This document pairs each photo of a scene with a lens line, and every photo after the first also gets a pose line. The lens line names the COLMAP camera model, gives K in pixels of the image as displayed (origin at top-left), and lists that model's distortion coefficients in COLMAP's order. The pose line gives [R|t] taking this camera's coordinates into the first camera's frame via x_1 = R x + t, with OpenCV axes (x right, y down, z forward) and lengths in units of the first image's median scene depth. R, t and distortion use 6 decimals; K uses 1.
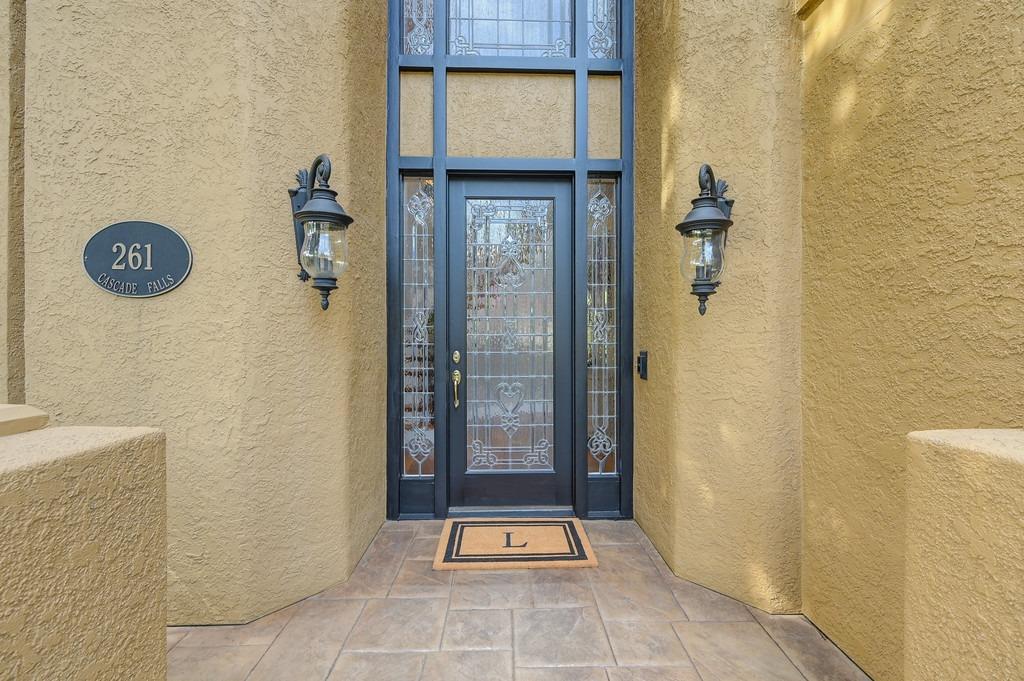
lens RADIAL K [[413.5, 0, 509.2], [0, 413.5, 337.9], [0, 0, 1]] dist [0.000526, -0.000237]
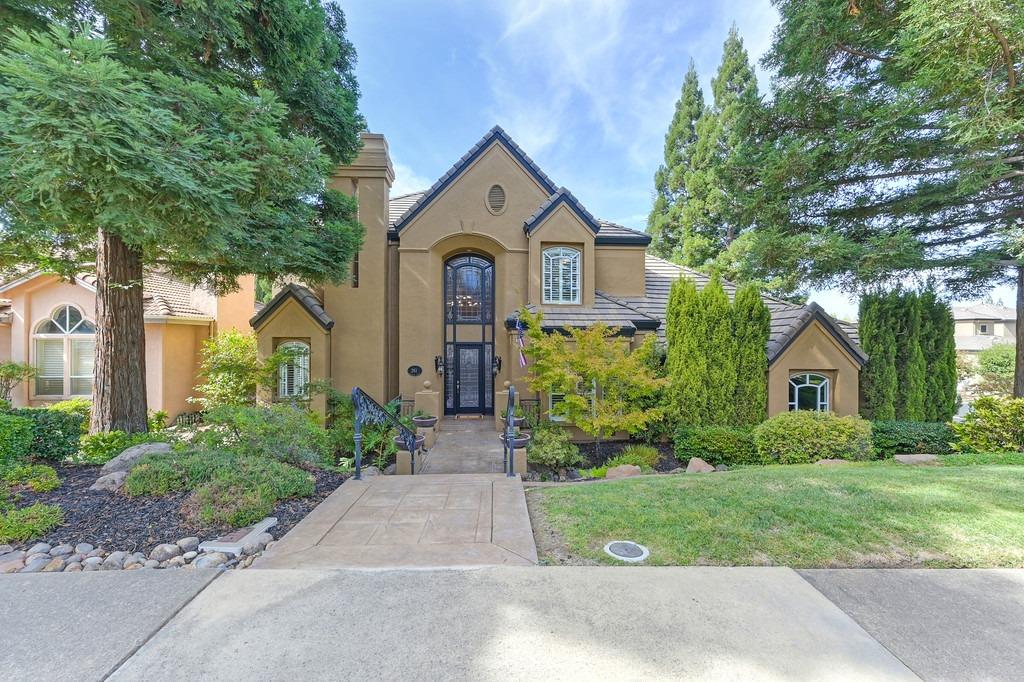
lens RADIAL K [[413.5, 0, 513.8], [0, 413.5, 339.3], [0, 0, 1]] dist [0.000526, -0.000237]
pose [[0.998006, 0.000629, 0.063113, 0.223890], [-0.000269, 0.999984, -0.005715, -0.439195], [-0.063115, 0.005687, 0.997990, -3.937550]]
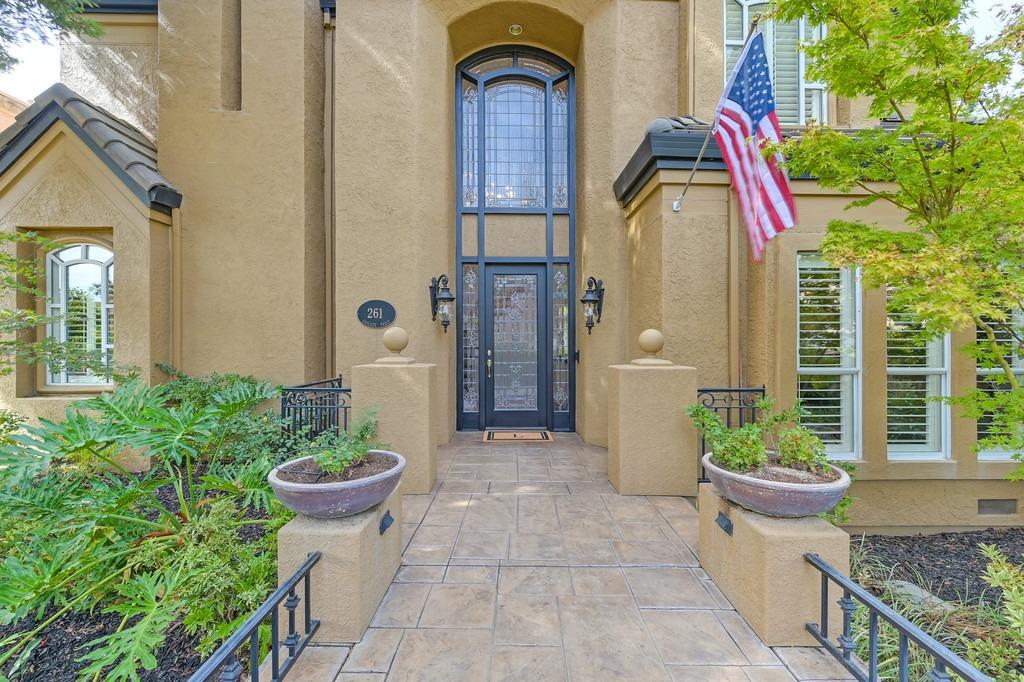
lens RADIAL K [[413.5, 0, 511.2], [0, 413.5, 339.4], [0, 0, 1]] dist [0.000526, -0.000237]
pose [[0.999969, -0.001483, -0.007709, -0.003587], [0.001400, 0.999941, -0.010778, 0.001486], [0.007725, 0.010767, 0.999912, -1.058025]]
